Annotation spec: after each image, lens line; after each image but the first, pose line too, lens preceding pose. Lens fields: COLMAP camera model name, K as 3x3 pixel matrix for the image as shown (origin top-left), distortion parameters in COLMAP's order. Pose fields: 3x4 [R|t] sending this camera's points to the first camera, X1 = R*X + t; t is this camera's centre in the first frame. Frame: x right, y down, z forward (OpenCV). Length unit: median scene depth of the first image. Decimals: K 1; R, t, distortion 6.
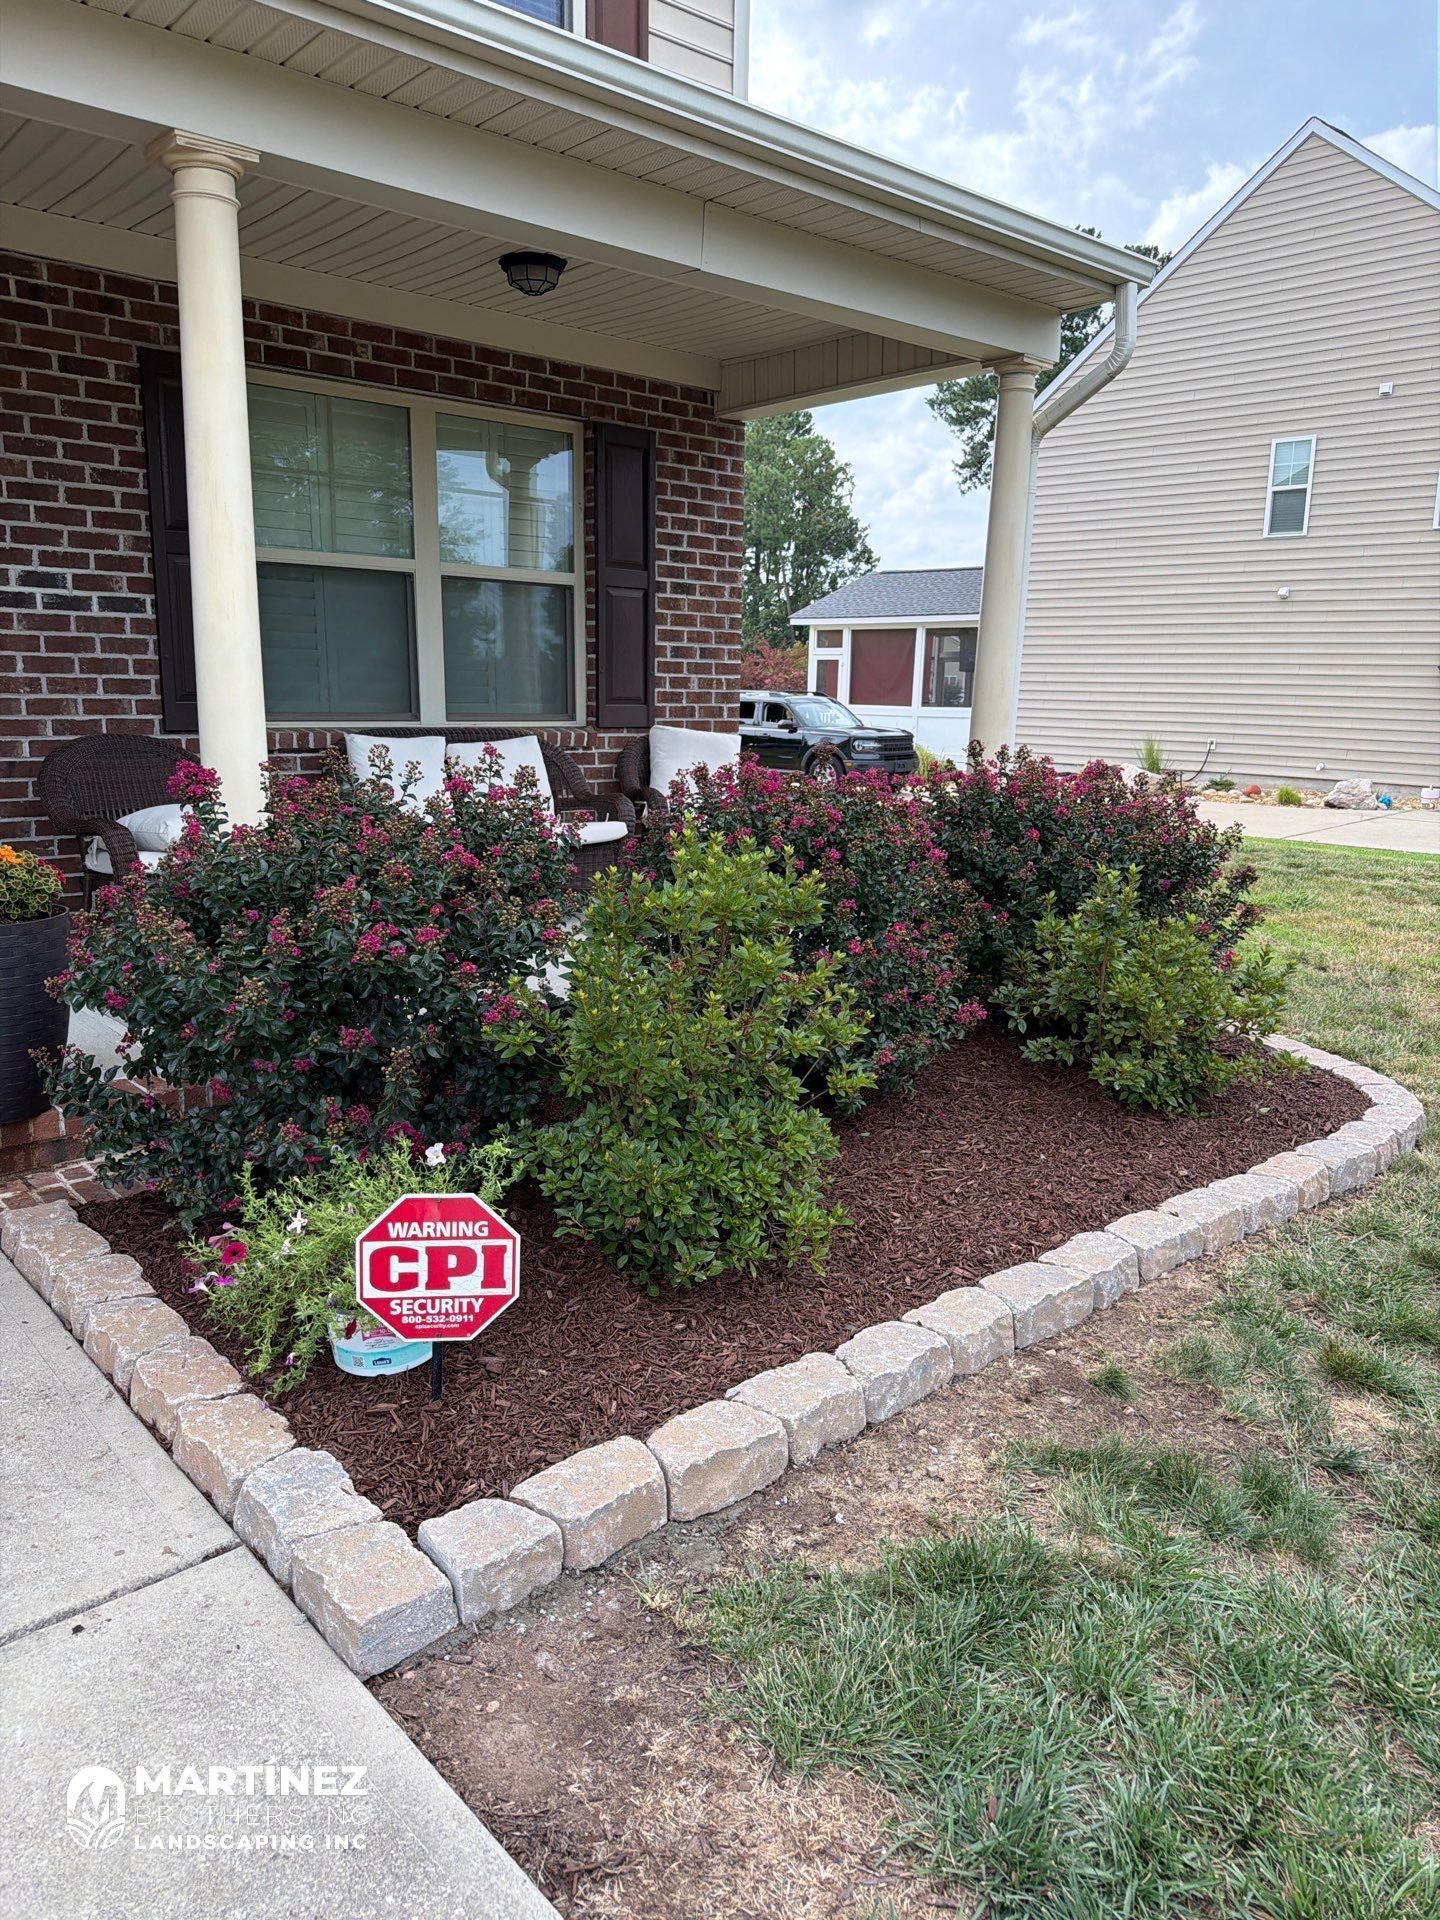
lens RADIAL K [[1375.4, 0, 728.1], [0, 1375.4, 965.7], [0, 0, 1]] dist [0.026710, -0.040963]
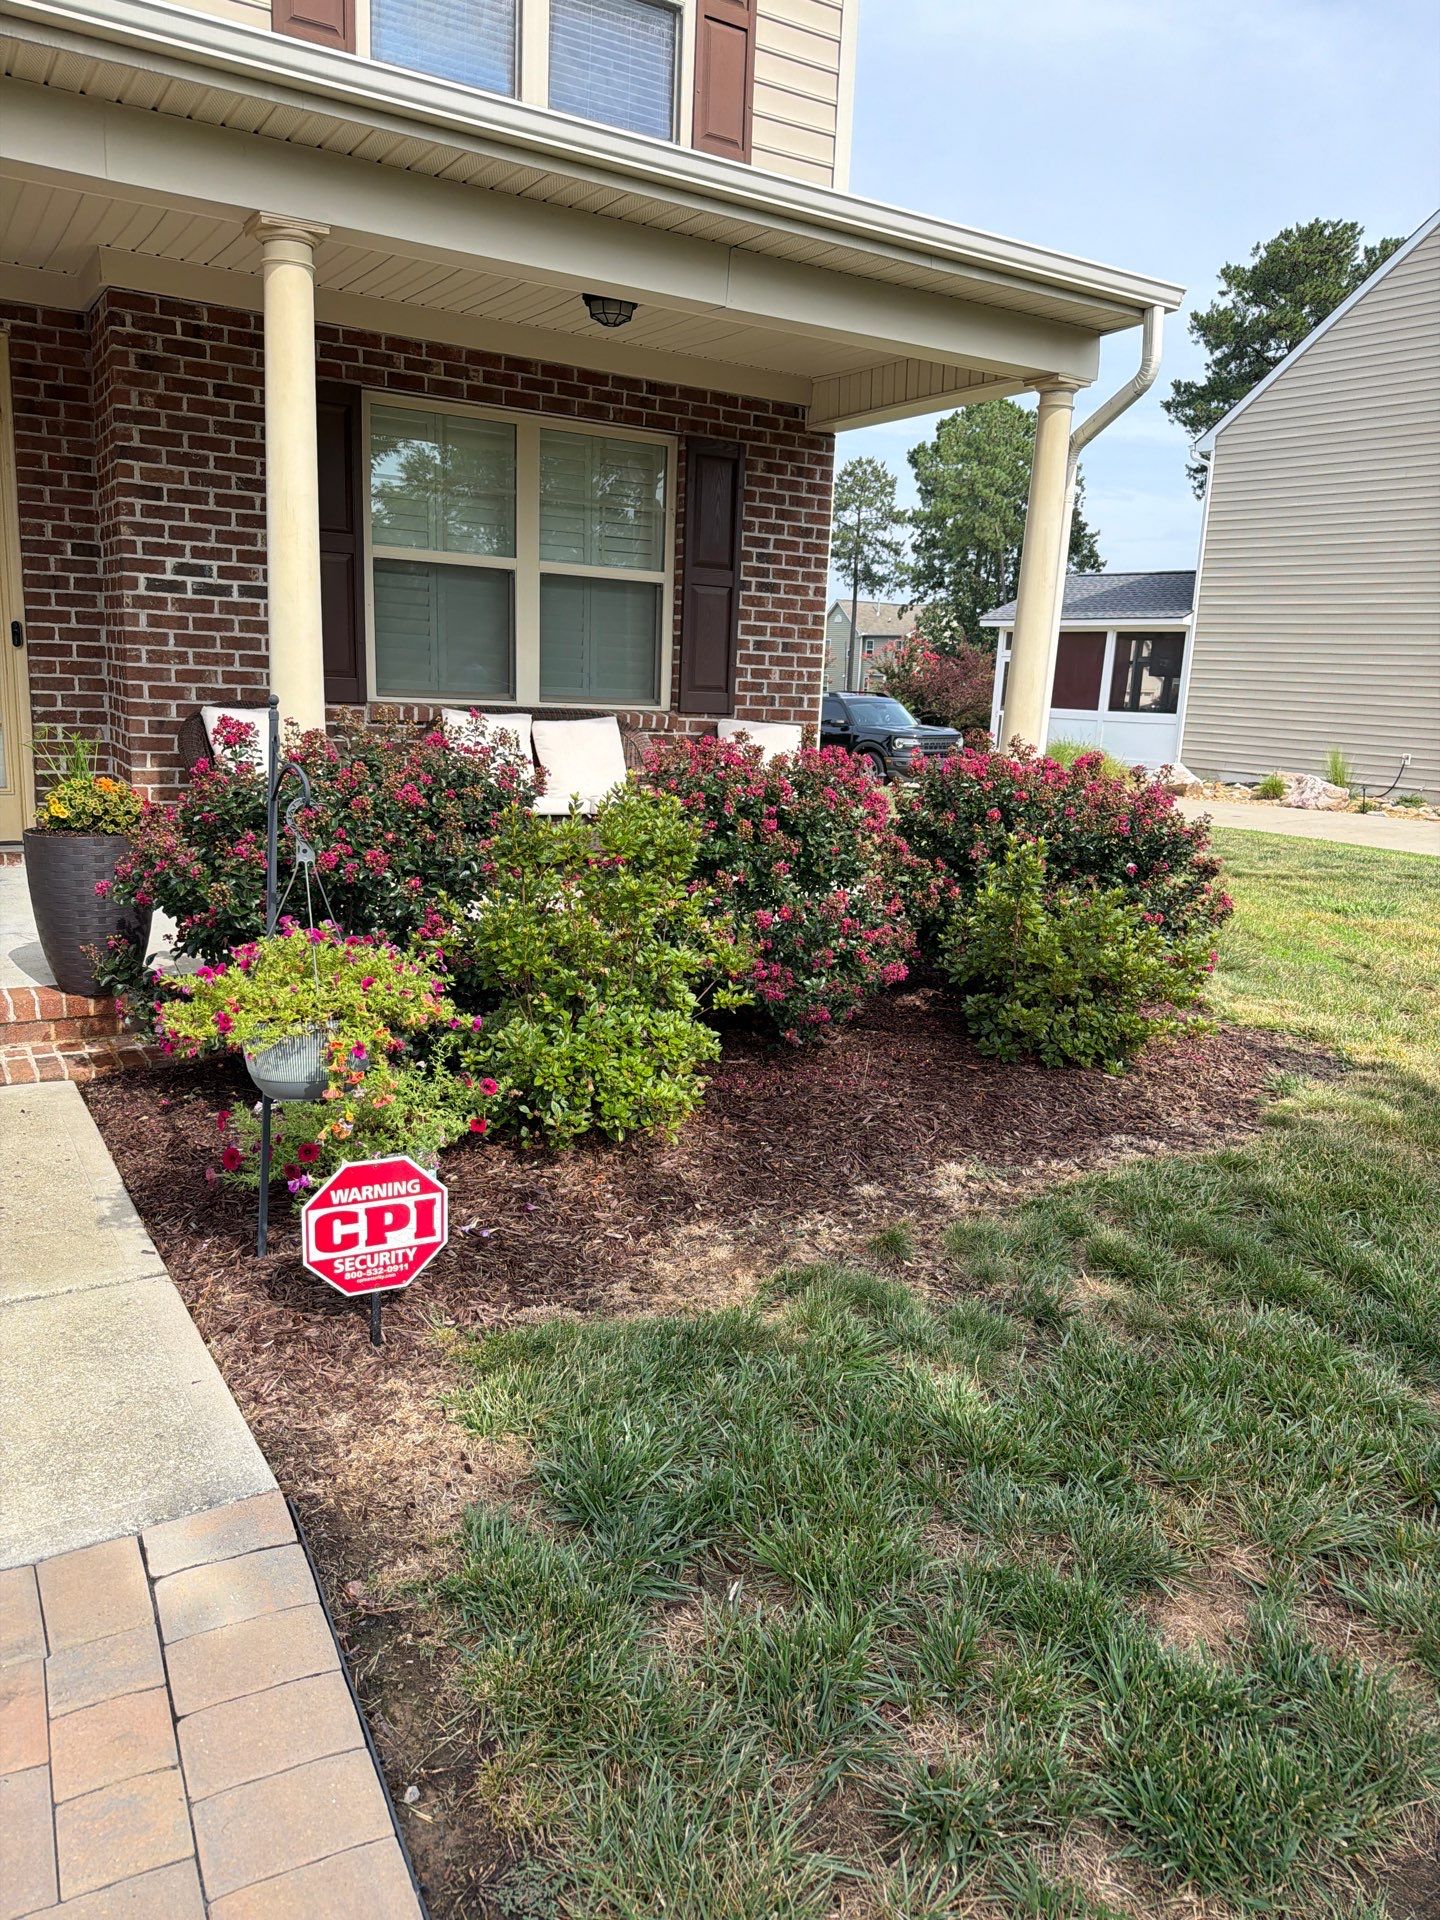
lens RADIAL K [[1375.4, 0, 713.8], [0, 1375.4, 970.9], [0, 0, 1]] dist [0.026710, -0.040963]
pose [[0.985460, 0.060995, -0.158585, 0.160907], [-0.060480, 0.998137, 0.008076, 0.031471], [0.158782, 0.001633, 0.987312, -0.113446]]
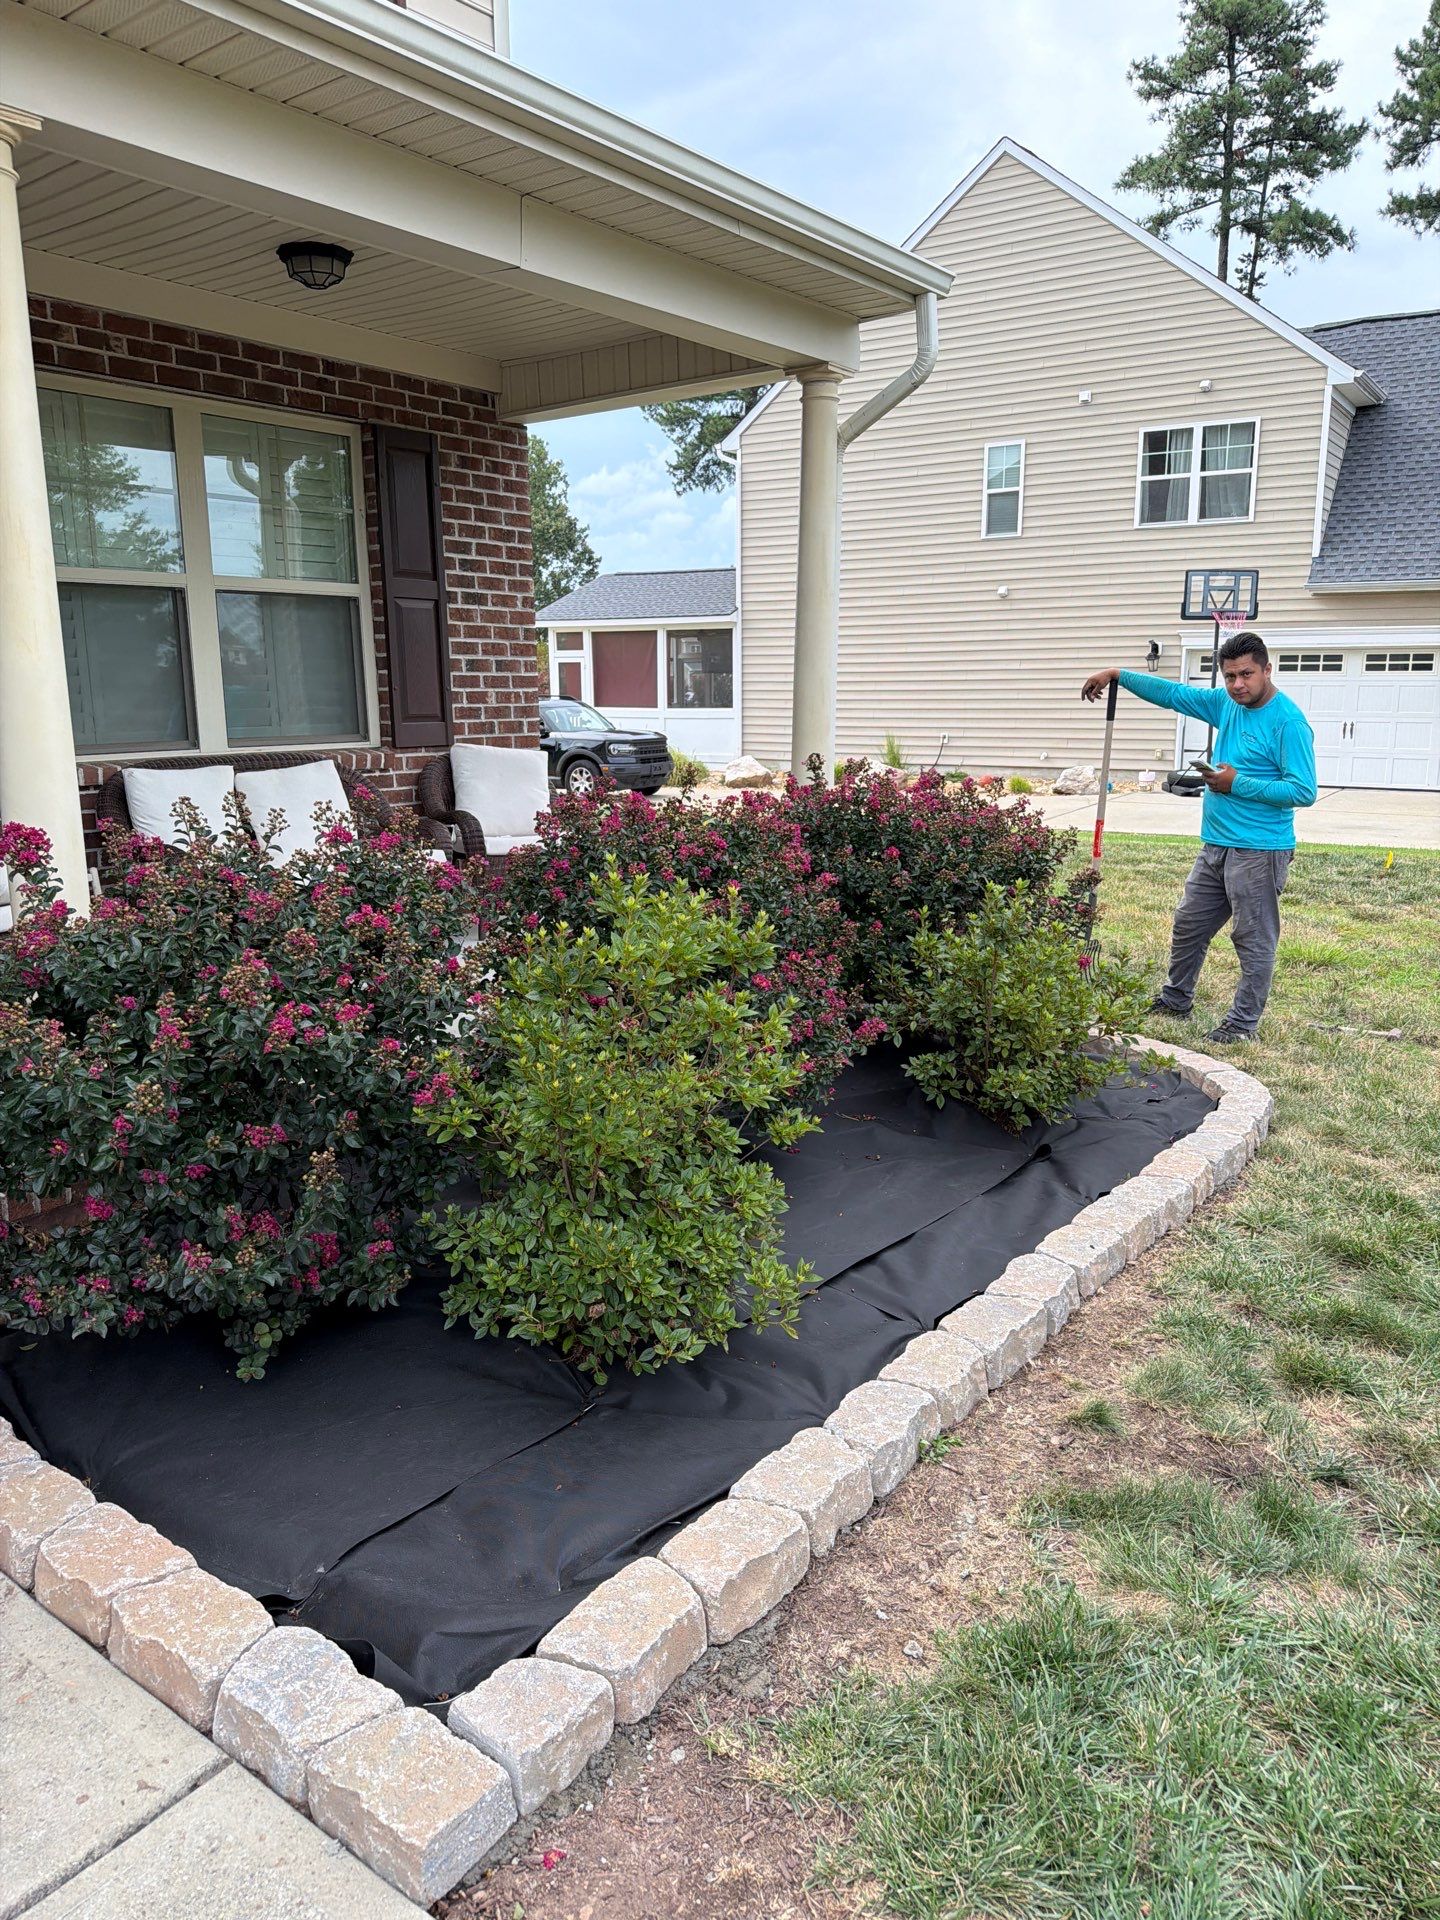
lens RADIAL K [[1375.4, 0, 736.7], [0, 1375.4, 961.8], [0, 0, 1]] dist [0.026710, -0.040963]
pose [[0.979198, -0.064065, 0.192526, -0.075481], [0.064346, 0.997916, 0.004801, -0.022821], [-0.192432, 0.007687, 0.981280, 0.044125]]
